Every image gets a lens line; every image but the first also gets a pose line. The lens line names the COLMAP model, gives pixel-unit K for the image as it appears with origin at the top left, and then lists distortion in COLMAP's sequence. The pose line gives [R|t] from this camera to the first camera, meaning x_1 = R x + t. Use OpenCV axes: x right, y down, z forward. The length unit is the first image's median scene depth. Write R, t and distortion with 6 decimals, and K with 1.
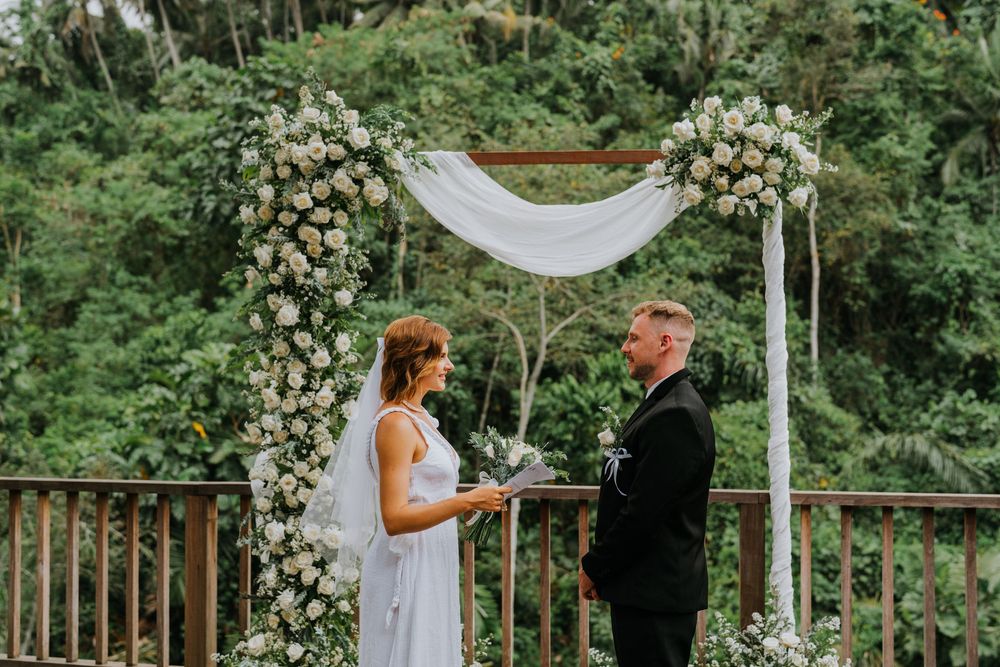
lens RADIAL K [[1379.9, 0, 500.0], [0, 1379.9, 333.5], [0, 0, 1]] dist [0.002515, 0.108801]
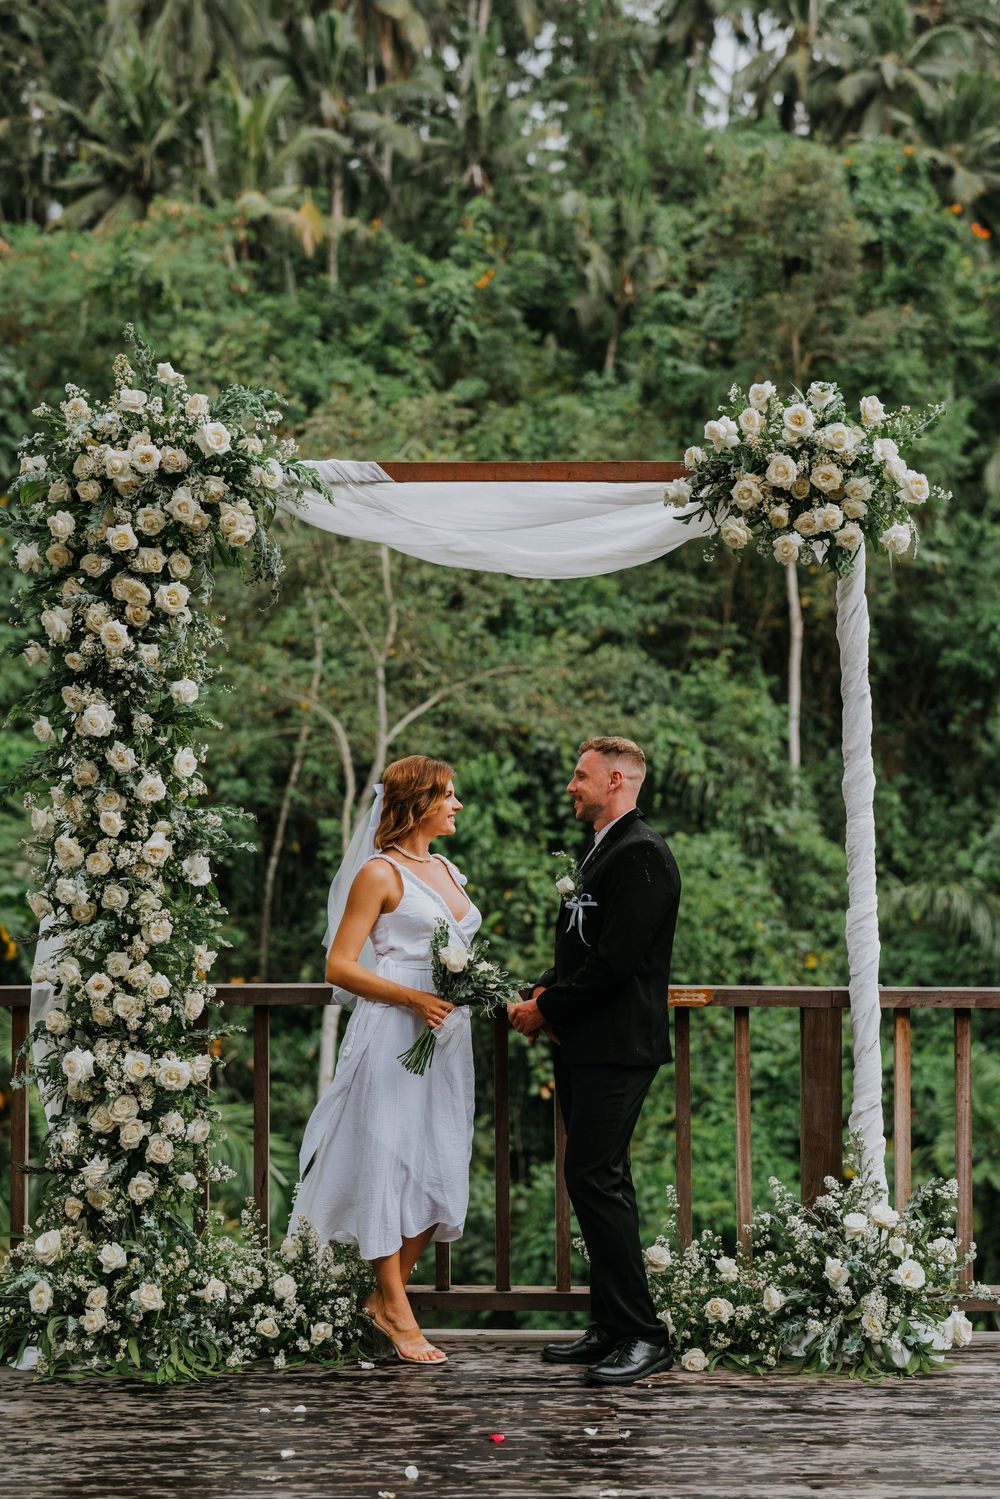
lens RADIAL K [[2219.4, 0, 514.7], [0, 2219.4, 715.4], [0, 0, 1]] dist [-0.000934, 0.174853]
pose [[0.994160, -0.002035, 0.107893, -0.073439], [0.002440, 0.999990, -0.003622, -0.010870], [-0.107884, 0.003864, 0.994156, -0.023903]]
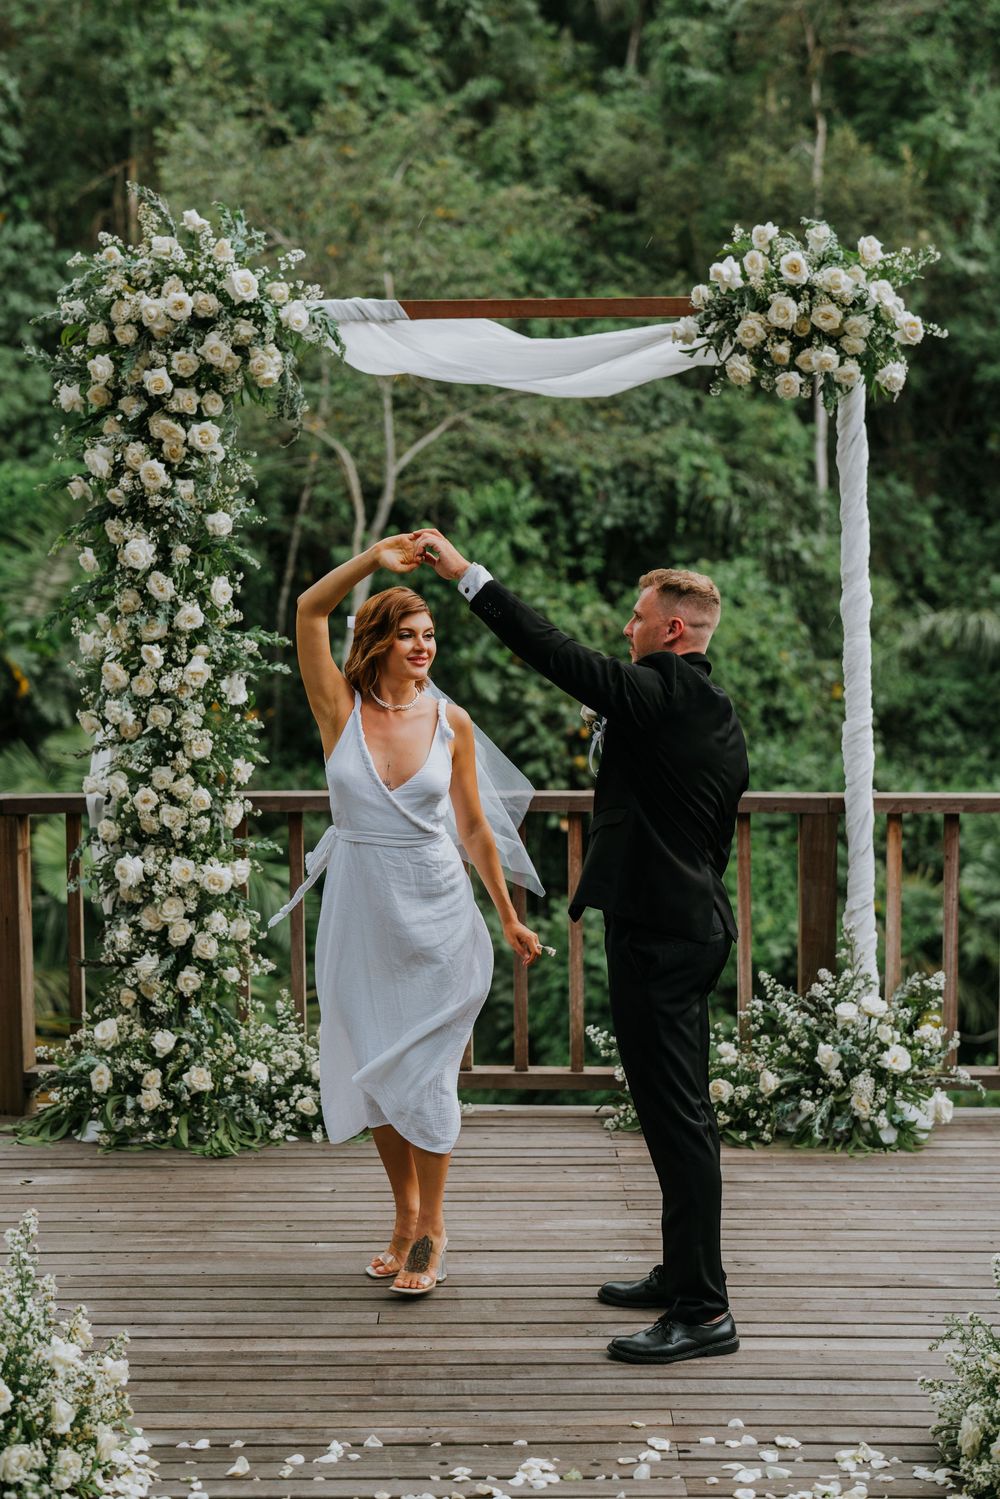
lens RADIAL K [[2324.0, 0, 457.1], [0, 2324.0, 676.1], [0, 0, 1]] dist [-0.011139, 0.163018]
pose [[0.997077, -0.018102, 0.074227, -0.083880], [0.010101, 0.994231, 0.106787, -0.071906], [-0.075732, -0.105725, 0.991507, -0.136979]]
